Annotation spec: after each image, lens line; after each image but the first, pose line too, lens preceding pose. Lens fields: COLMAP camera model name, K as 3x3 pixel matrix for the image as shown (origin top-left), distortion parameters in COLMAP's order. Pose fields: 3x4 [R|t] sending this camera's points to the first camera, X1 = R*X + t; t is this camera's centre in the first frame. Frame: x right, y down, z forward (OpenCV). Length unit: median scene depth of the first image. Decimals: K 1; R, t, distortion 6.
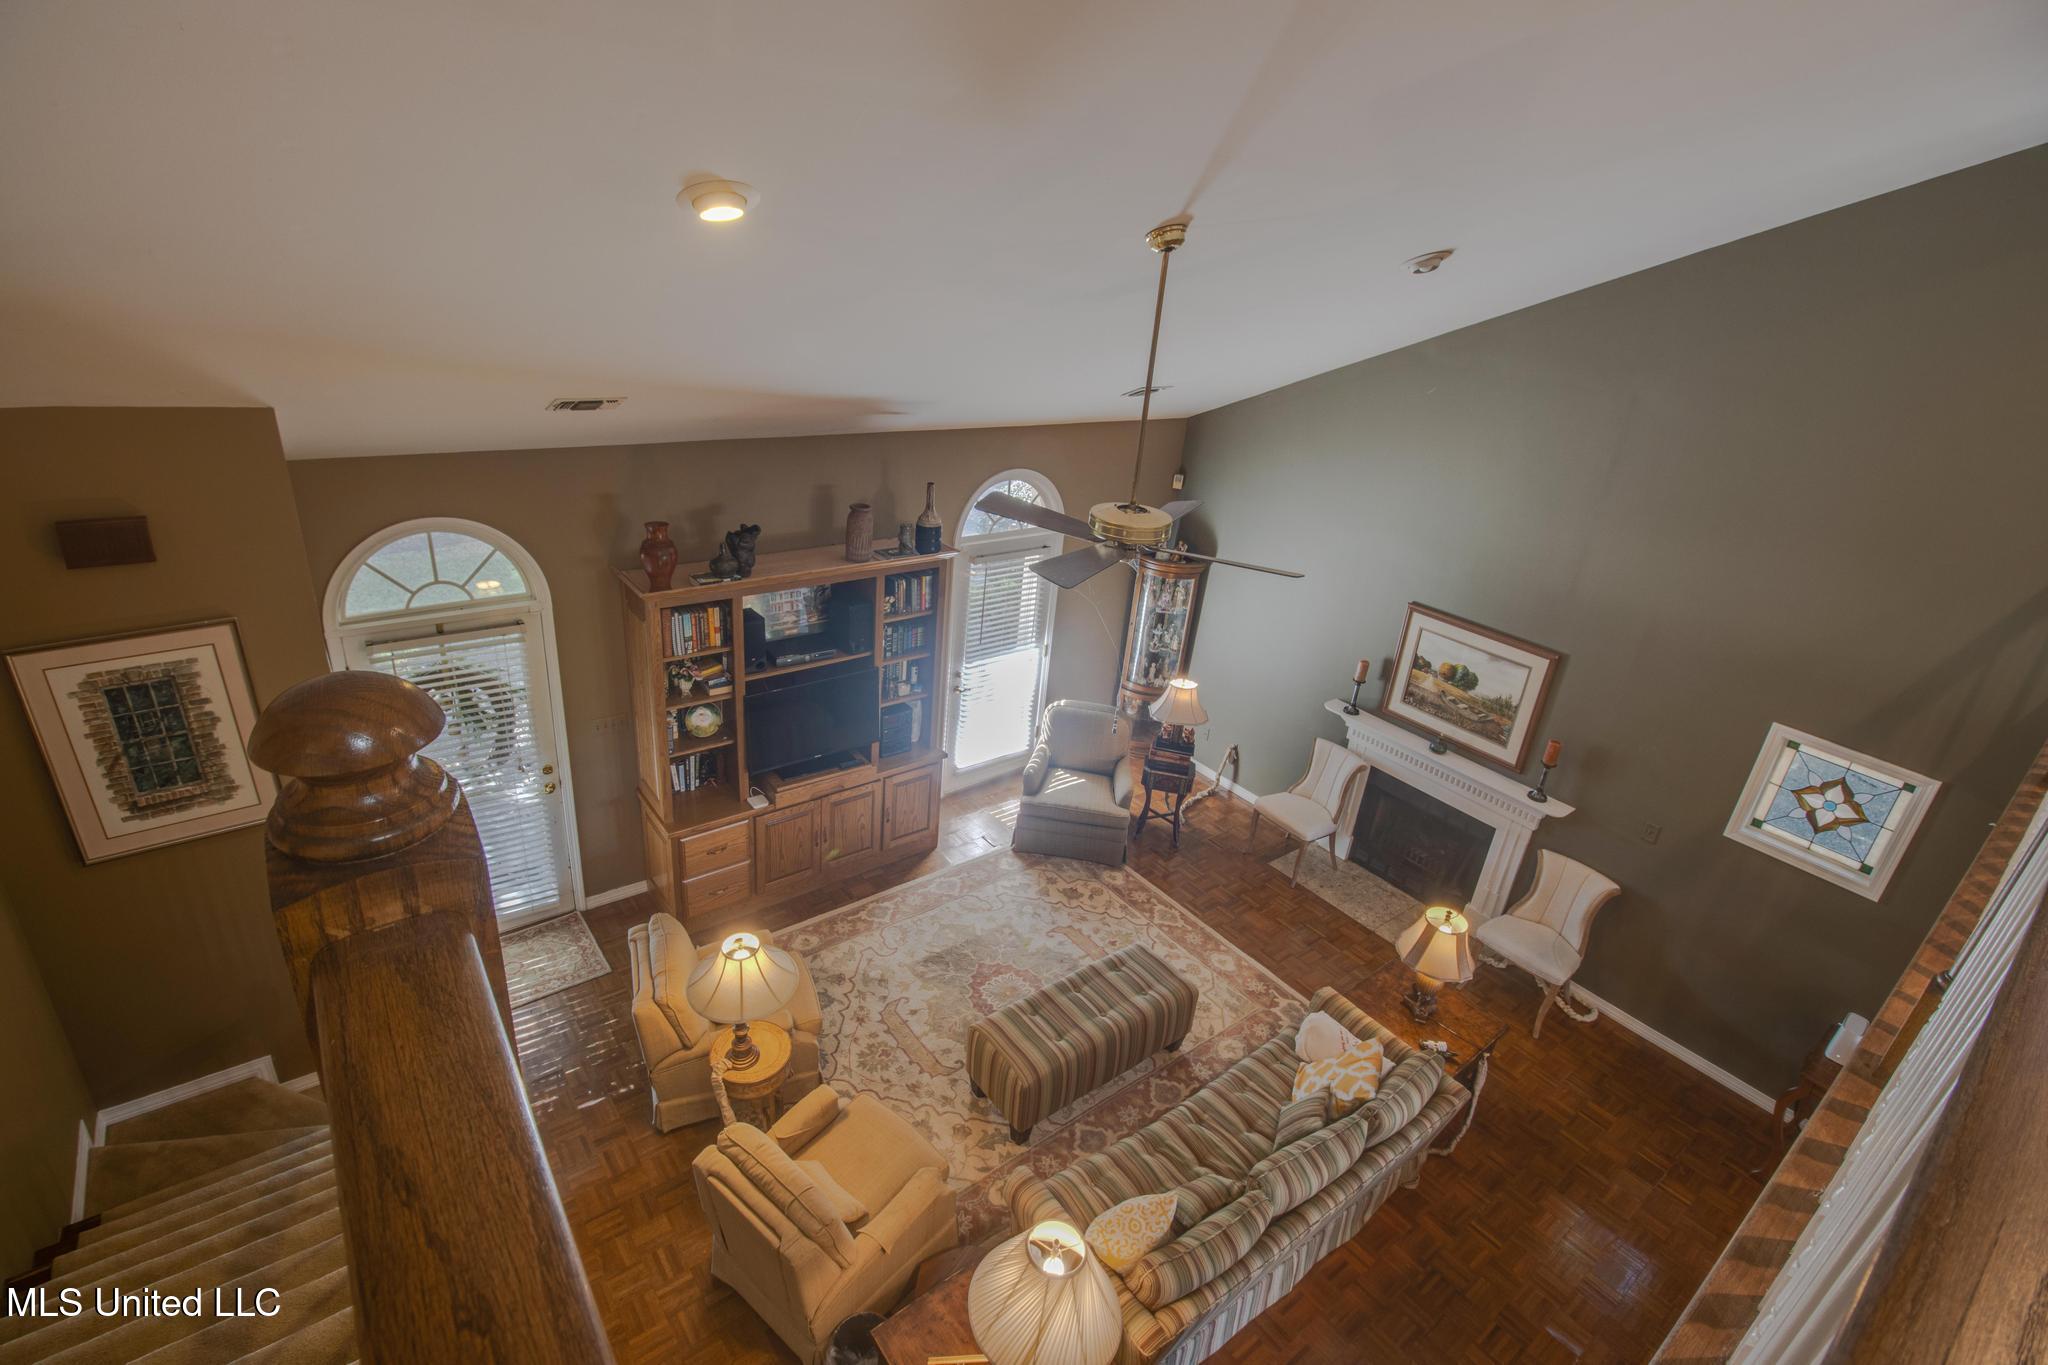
lens RADIAL K [[954.5, 0, 1024.0], [0, 954.5, 682.5], [0, 0, 1]] dist [-0.002198, -0.011176]
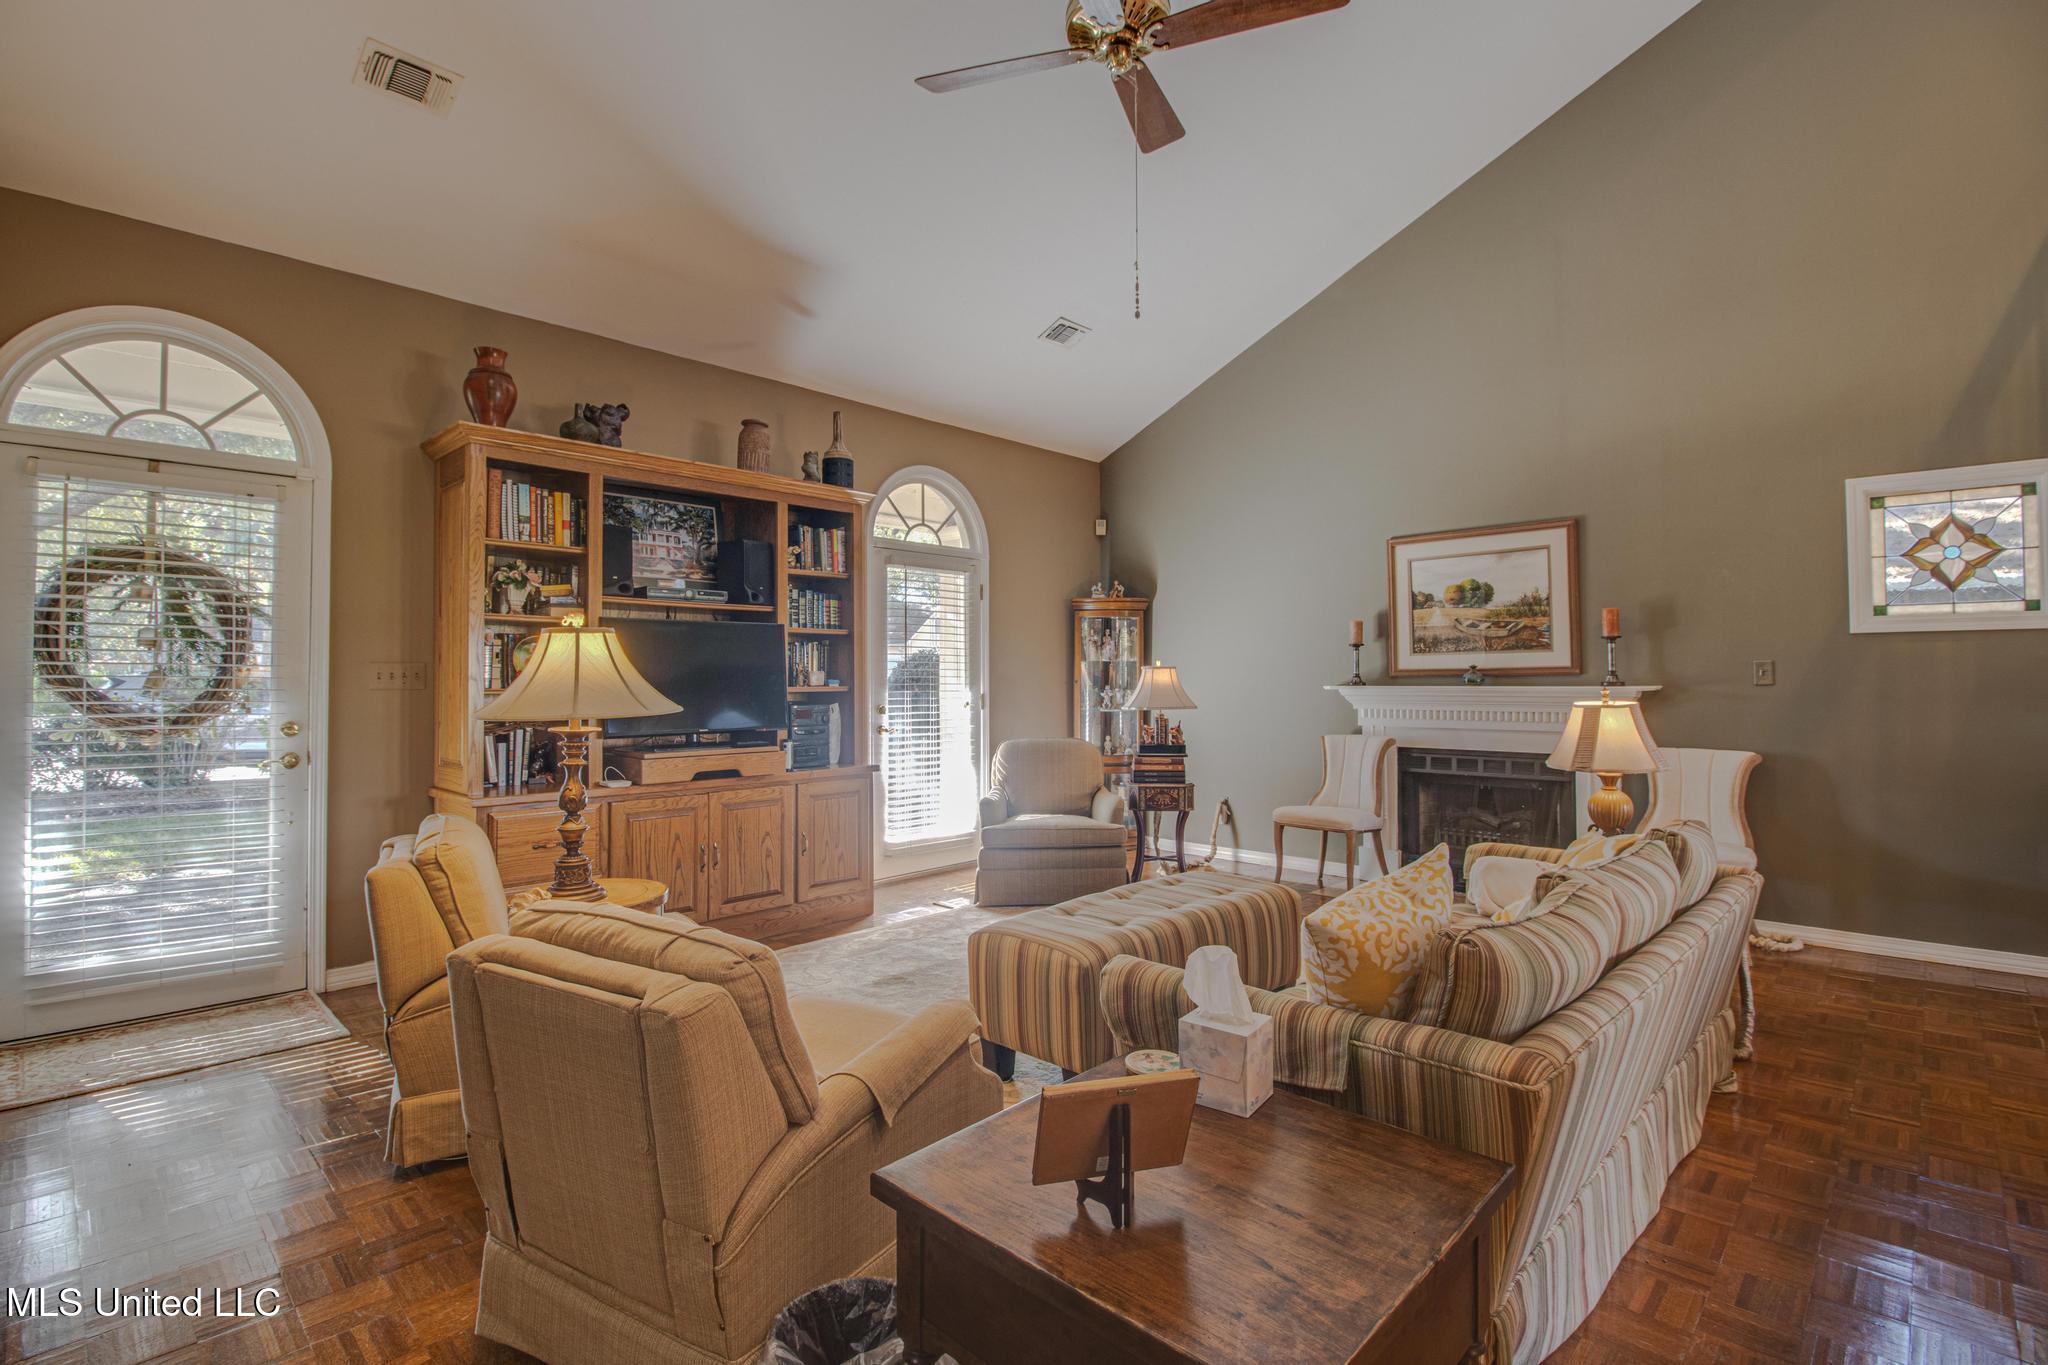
lens RADIAL K [[954.5, 0, 1024.0], [0, 954.5, 682.5], [0, 0, 1]] dist [-0.002198, -0.011176]
pose [[0.984846, -0.093481, 0.146080, -0.077057], [0.146310, 0.900090, -0.410404, 0.371816], [-0.093120, 0.425558, 0.900127, 0.302919]]
